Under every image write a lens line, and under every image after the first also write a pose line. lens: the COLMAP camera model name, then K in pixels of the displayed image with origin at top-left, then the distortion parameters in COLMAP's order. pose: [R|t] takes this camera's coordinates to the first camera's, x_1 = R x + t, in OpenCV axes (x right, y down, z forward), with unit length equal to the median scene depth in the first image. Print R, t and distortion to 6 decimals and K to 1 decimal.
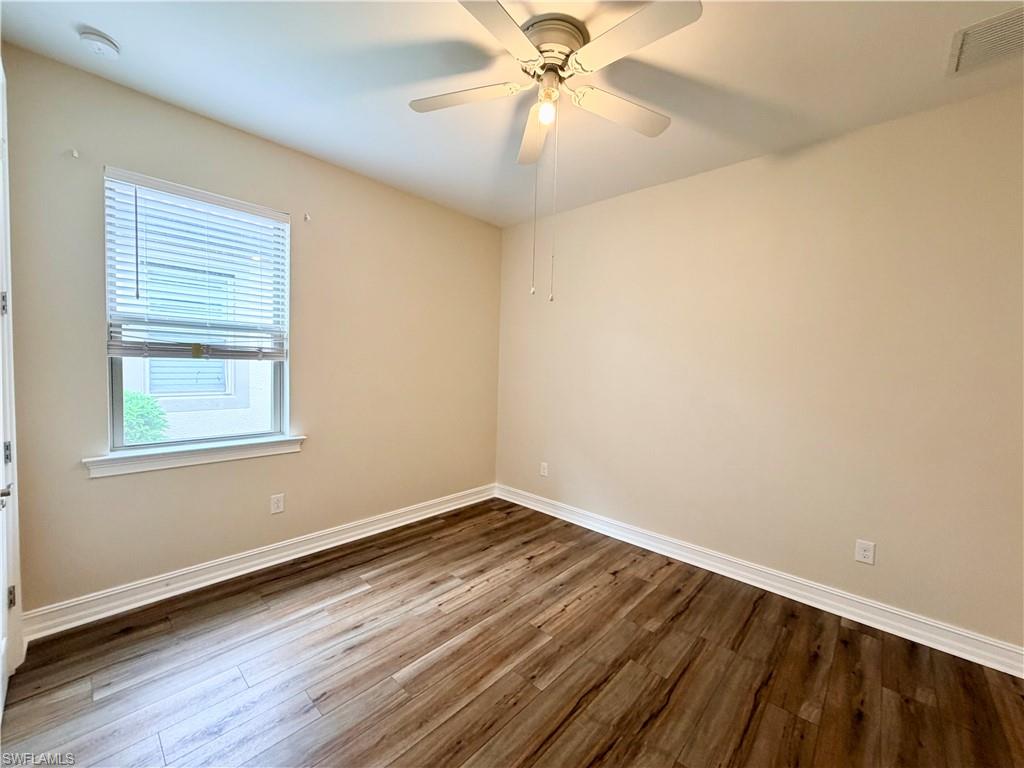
lens RADIAL K [[406.5, 0, 510.1], [0, 406.5, 384.6], [0, 0, 1]] dist [0.002252, -0.000110]
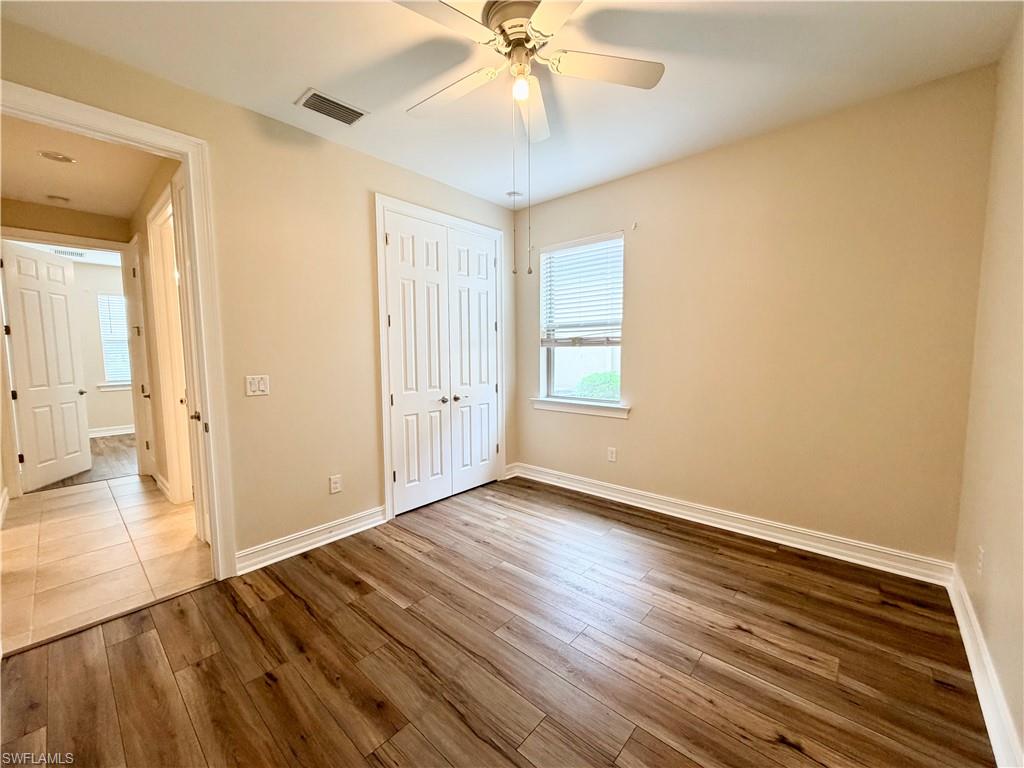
lens RADIAL K [[406.5, 0, 510.1], [0, 406.5, 384.6], [0, 0, 1]] dist [0.002252, -0.000110]
pose [[0.023546, 0.055410, -0.998186, 0.706761], [-0.039636, 0.997730, 0.054449, 0.006242], [0.998937, 0.038282, 0.025689, 0.606578]]
